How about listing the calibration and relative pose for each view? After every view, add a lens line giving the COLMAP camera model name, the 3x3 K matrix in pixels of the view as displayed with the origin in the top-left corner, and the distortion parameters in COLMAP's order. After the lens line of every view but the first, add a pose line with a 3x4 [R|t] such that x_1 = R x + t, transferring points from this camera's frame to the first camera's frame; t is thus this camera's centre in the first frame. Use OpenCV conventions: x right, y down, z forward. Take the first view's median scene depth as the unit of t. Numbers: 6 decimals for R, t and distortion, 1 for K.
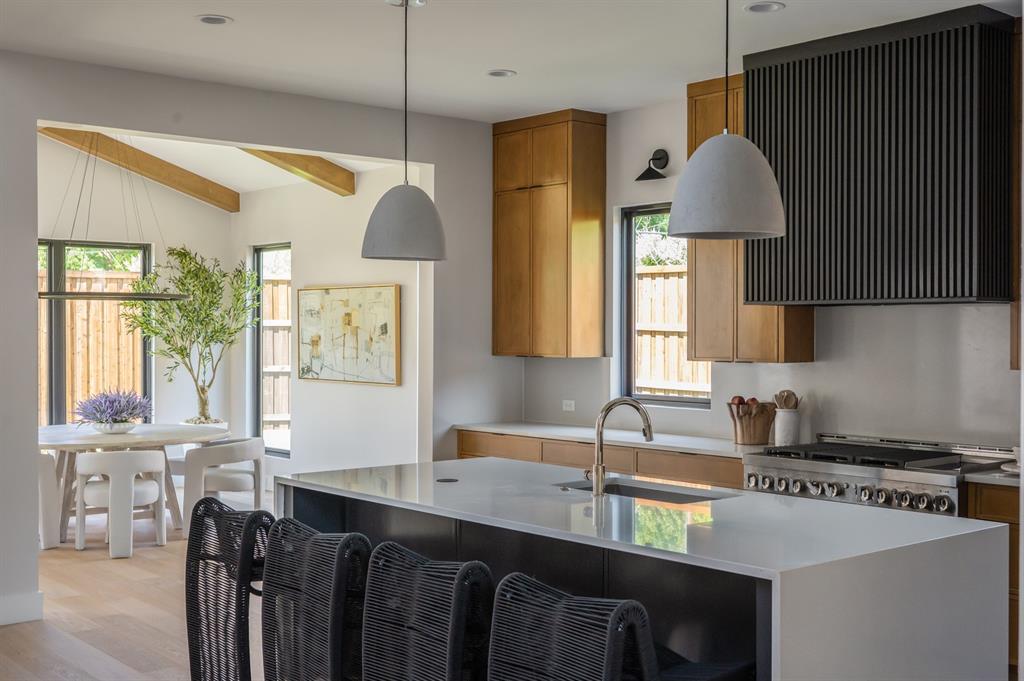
lens RADIAL K [[1171.6, 0, 506.9], [0, 1171.6, 340.7], [0, 0, 1]] dist [-0.046975, 0.000000]
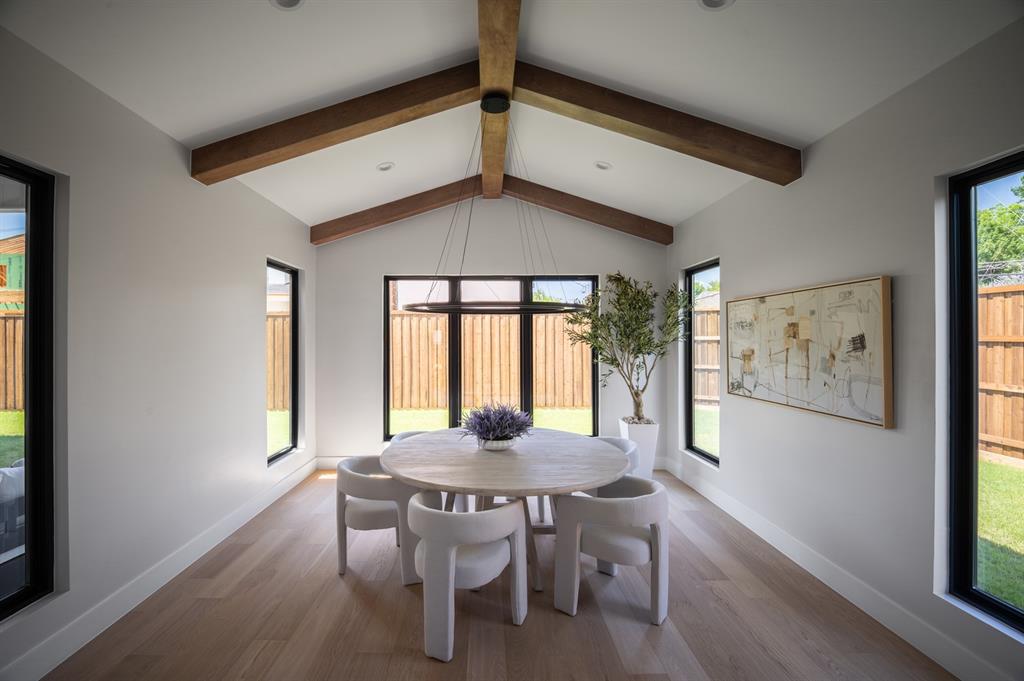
lens RADIAL K [[431.0, 0, 494.7], [0, 431.0, 339.7], [0, 0, 1]] dist [0.001686, -0.000329]
pose [[0.769973, -0.004906, -0.638058, -0.107144], [-0.001297, 0.999956, -0.009253, -0.009274], [0.638075, 0.007952, 0.769933, 0.654826]]
